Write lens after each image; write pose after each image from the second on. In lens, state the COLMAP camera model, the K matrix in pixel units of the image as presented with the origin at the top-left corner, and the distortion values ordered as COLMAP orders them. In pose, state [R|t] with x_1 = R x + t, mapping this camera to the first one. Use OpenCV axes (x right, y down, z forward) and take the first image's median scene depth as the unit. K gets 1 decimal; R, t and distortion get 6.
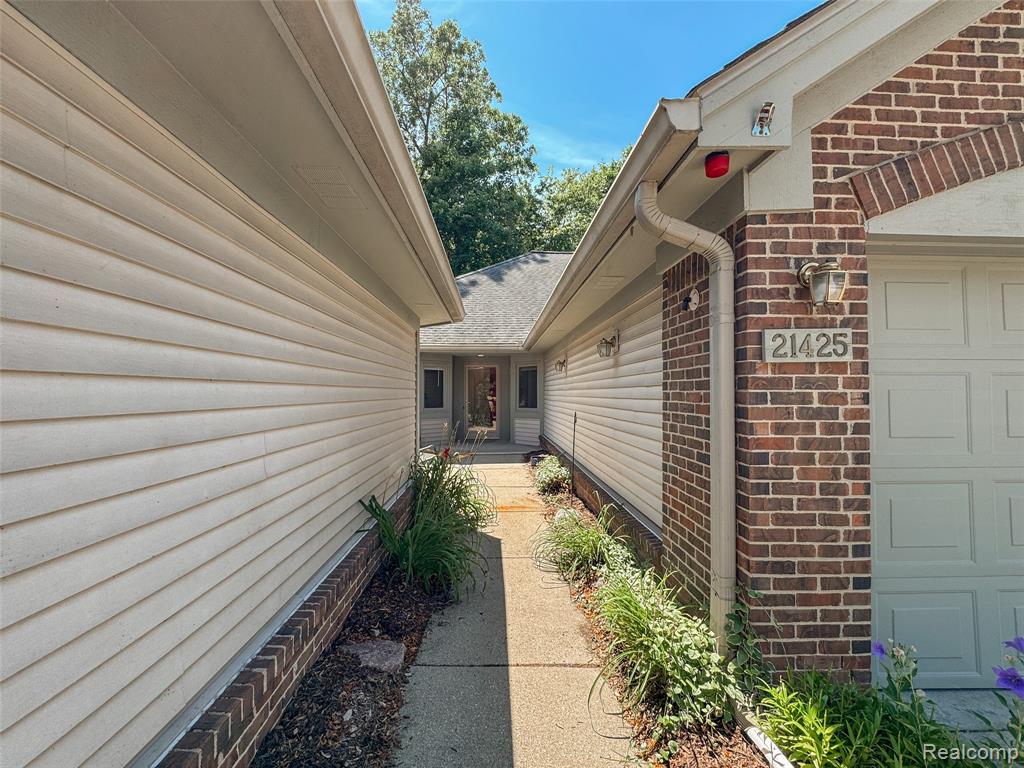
lens RADIAL K [[410.7, 0, 515.3], [0, 410.7, 386.1], [0, 0, 1]] dist [-0.000526, 0.000091]
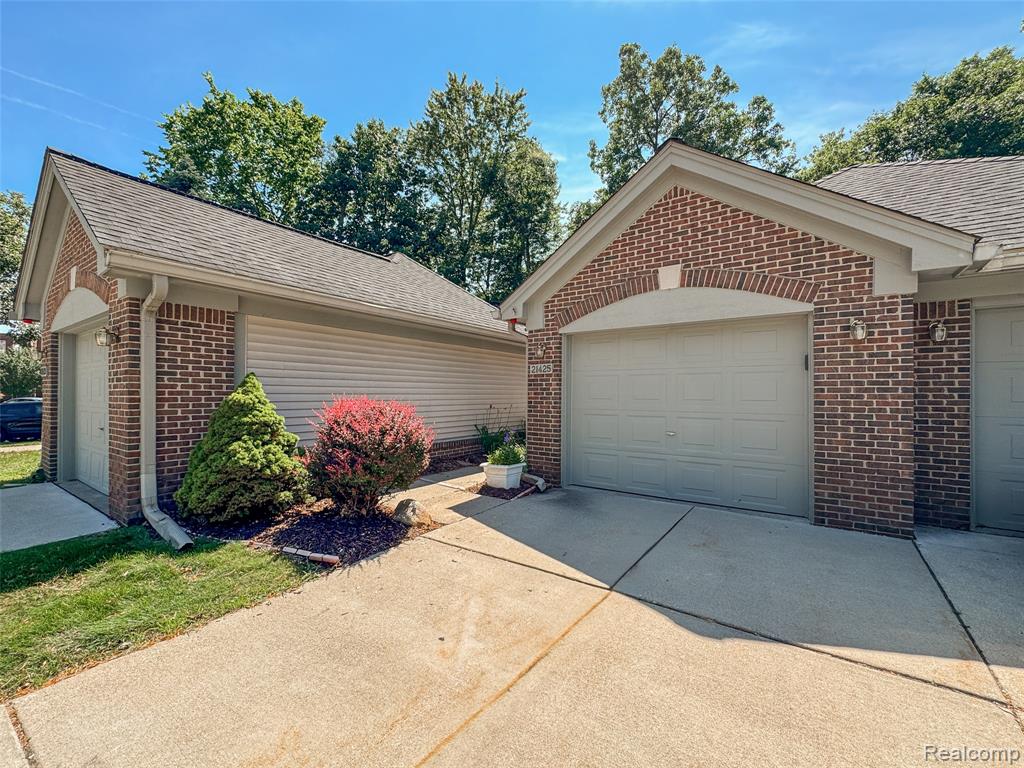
lens RADIAL K [[410.7, 0, 515.3], [0, 410.7, 386.1], [0, 0, 1]] dist [-0.000526, 0.000091]
pose [[0.803054, -0.014393, -0.595732, 2.502781], [0.009682, 0.999891, -0.011106, 0.075736], [0.595828, 0.003151, 0.803106, -1.800382]]
